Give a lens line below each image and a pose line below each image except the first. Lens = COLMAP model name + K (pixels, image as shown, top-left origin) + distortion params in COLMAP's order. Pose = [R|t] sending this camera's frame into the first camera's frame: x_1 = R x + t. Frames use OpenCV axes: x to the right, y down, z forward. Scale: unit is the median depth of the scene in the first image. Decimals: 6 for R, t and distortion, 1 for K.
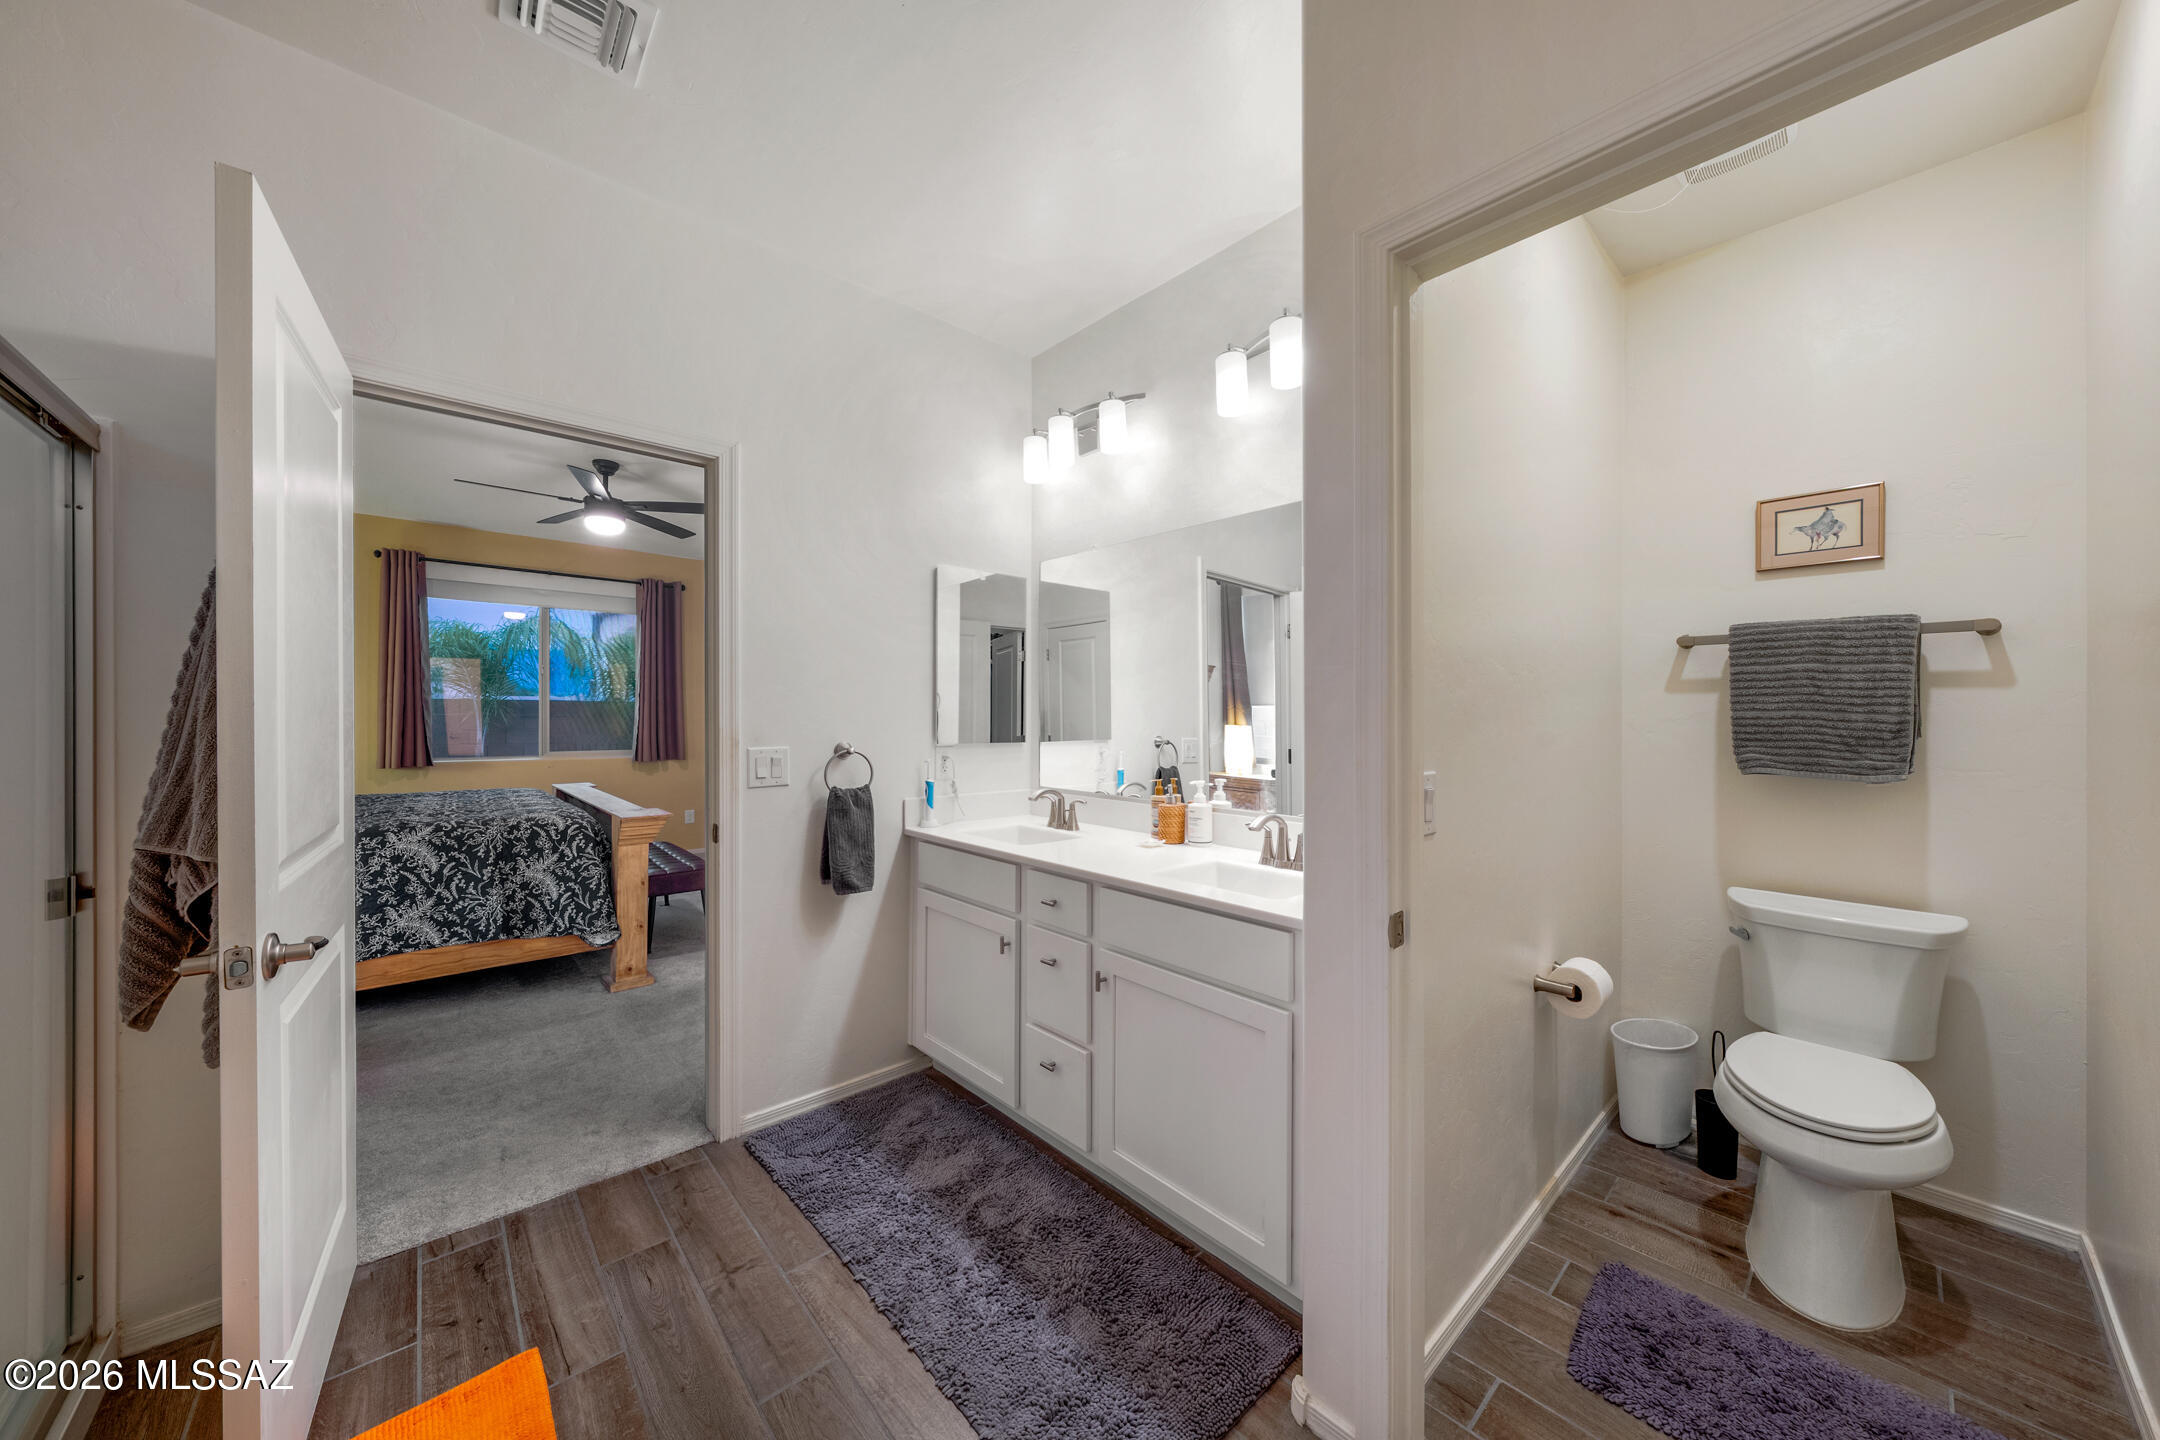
lens RADIAL K [[767.4, 0, 1096.0], [0, 767.4, 707.7], [0, 0, 1]] dist [-0.000461, -0.000035]
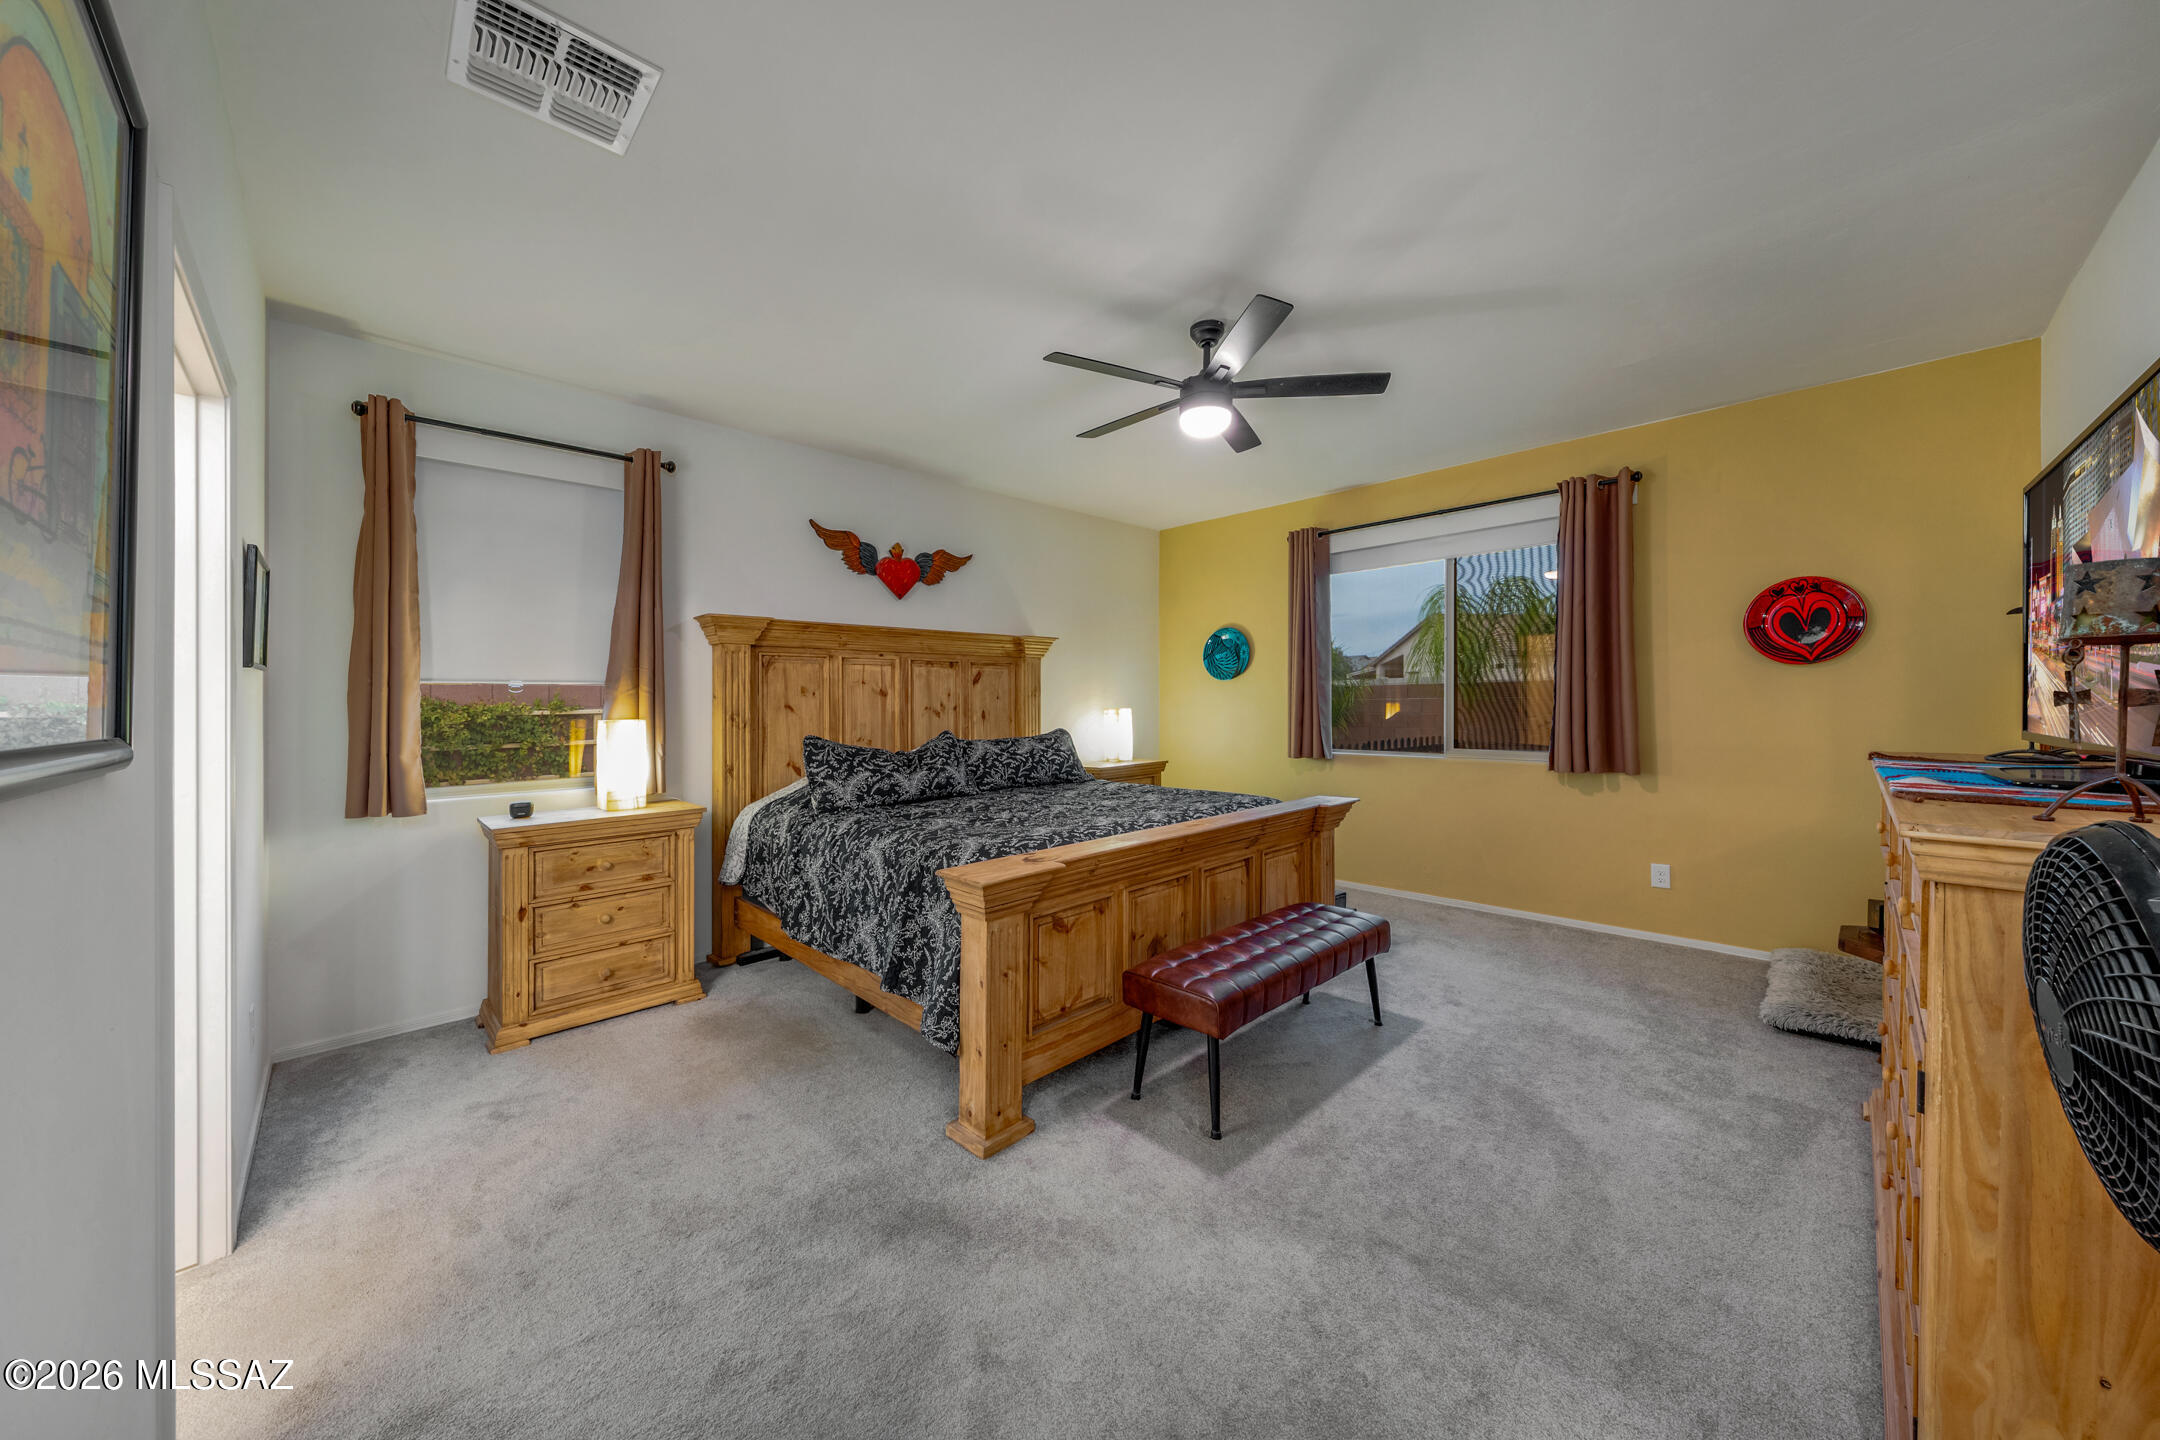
lens RADIAL K [[736.3, 0, 1106.7], [0, 736.3, 714.8], [0, 0, 1]] dist [0.000562, -0.000042]
pose [[0.046841, 0.012364, -0.998826, -0.002018], [0.025437, 0.999584, 0.013567, 0.009985], [0.998578, -0.026043, 0.046507, 1.205334]]
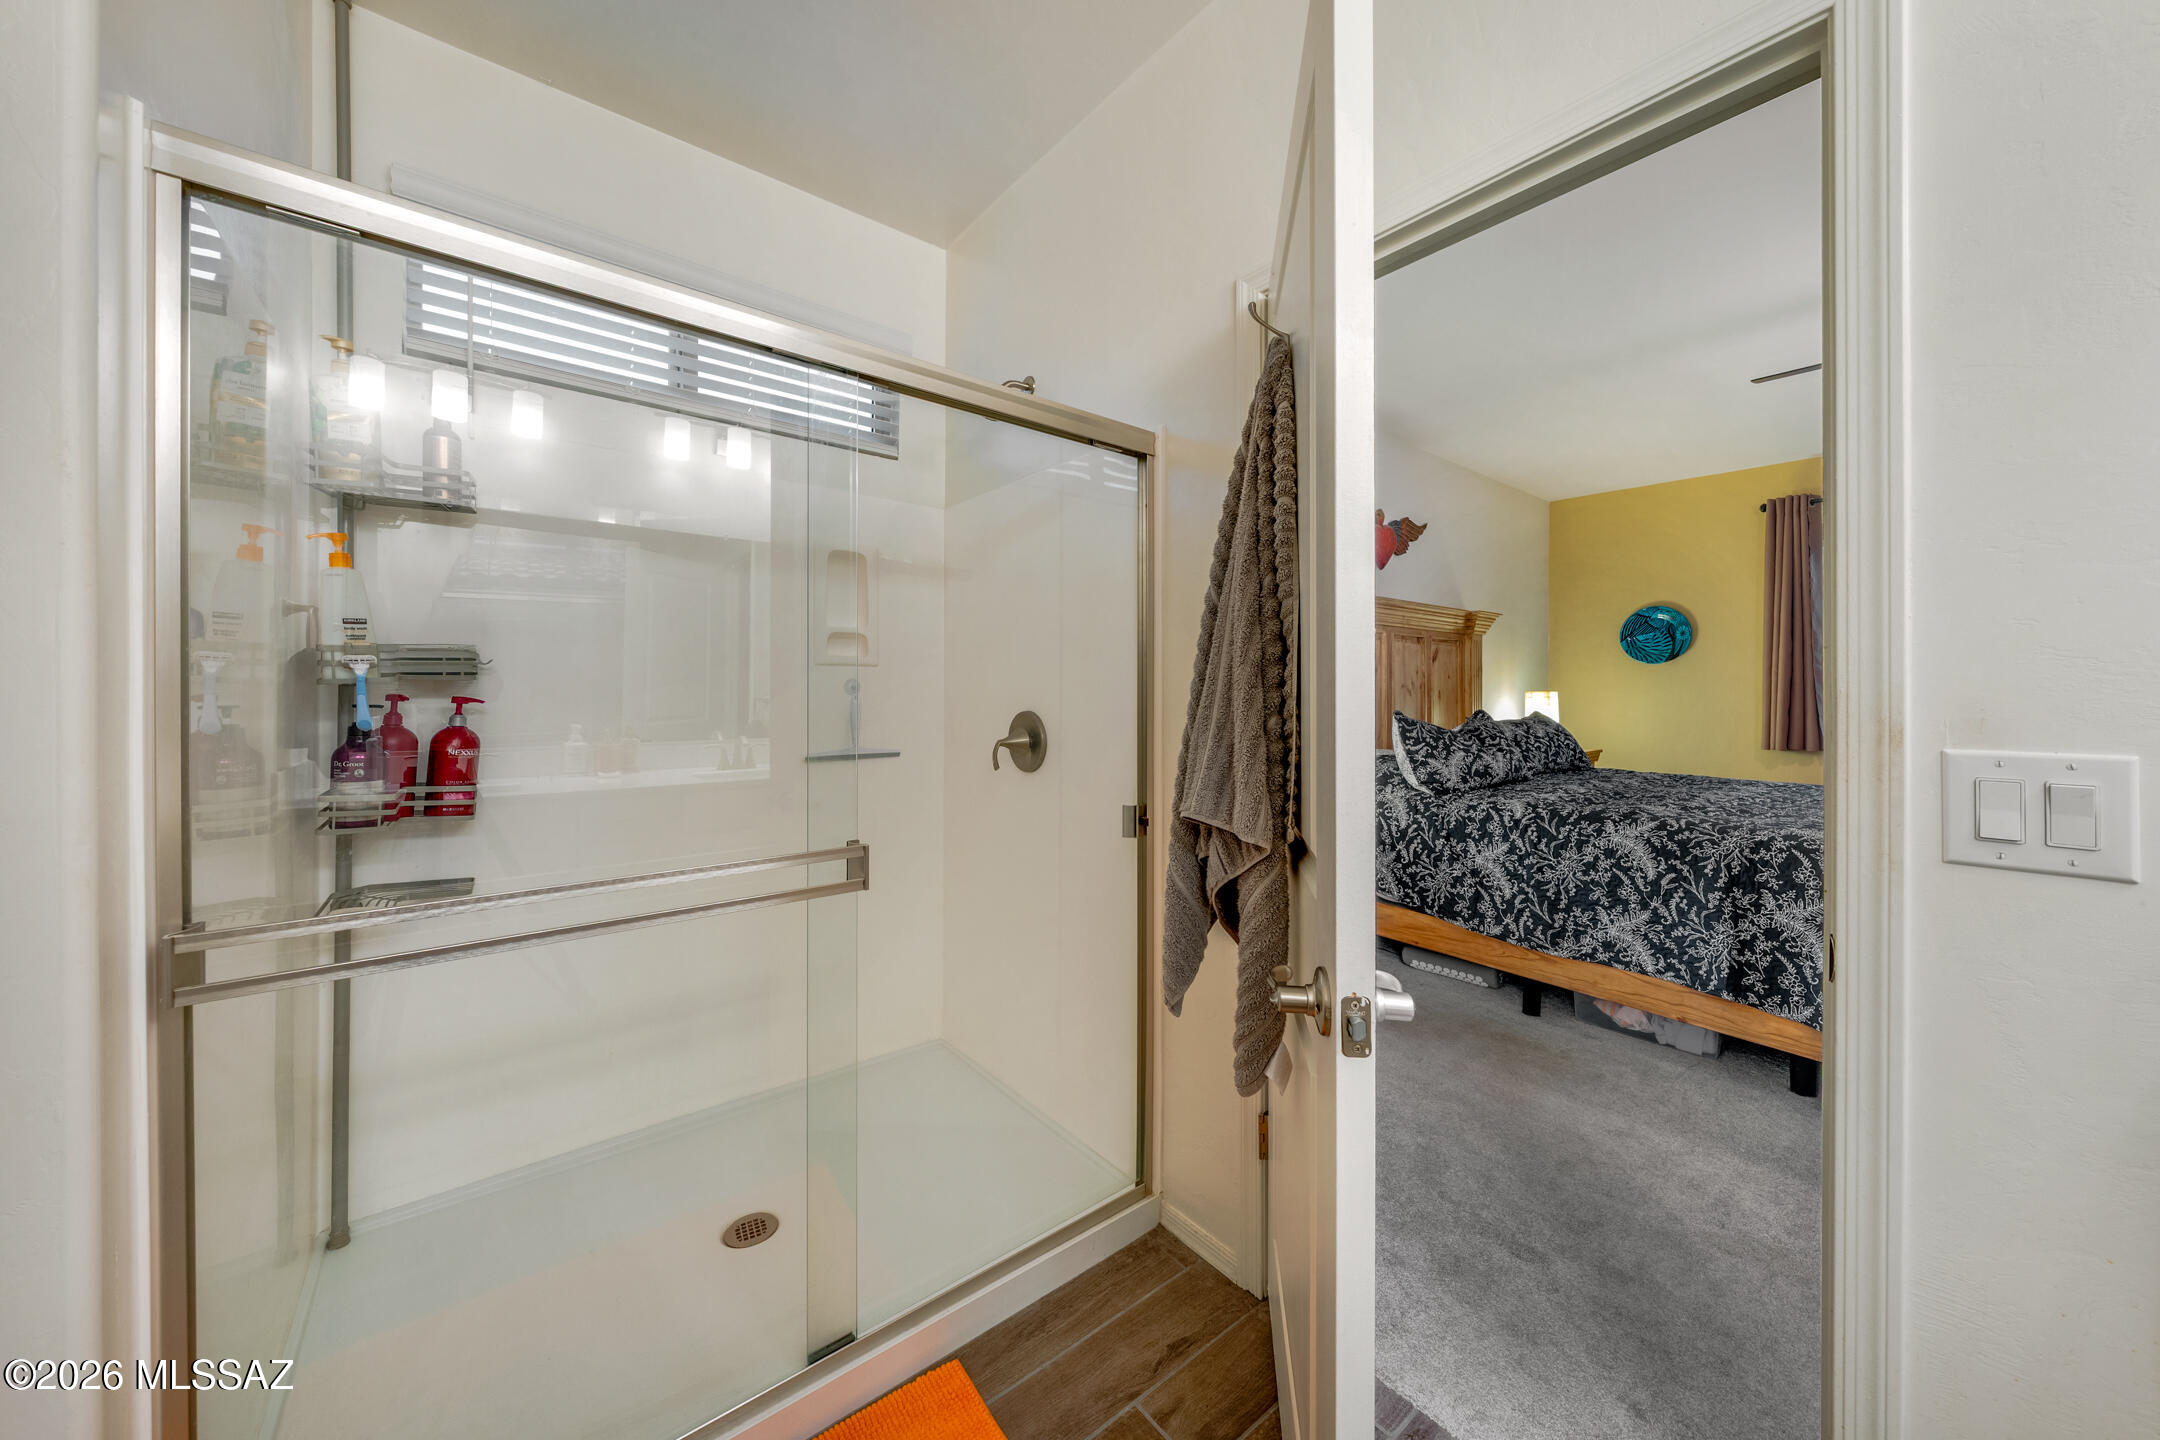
lens RADIAL K [[745.6, 0, 1106.1], [0, 745.6, 695.7], [0, 0, 1]] dist [-0.000465, 0.000012]
pose [[-0.044053, 0.003782, -0.999022, -0.065880], [0.004040, 0.999985, 0.003607, 0.018137], [0.999021, -0.003877, -0.044068, 0.462936]]
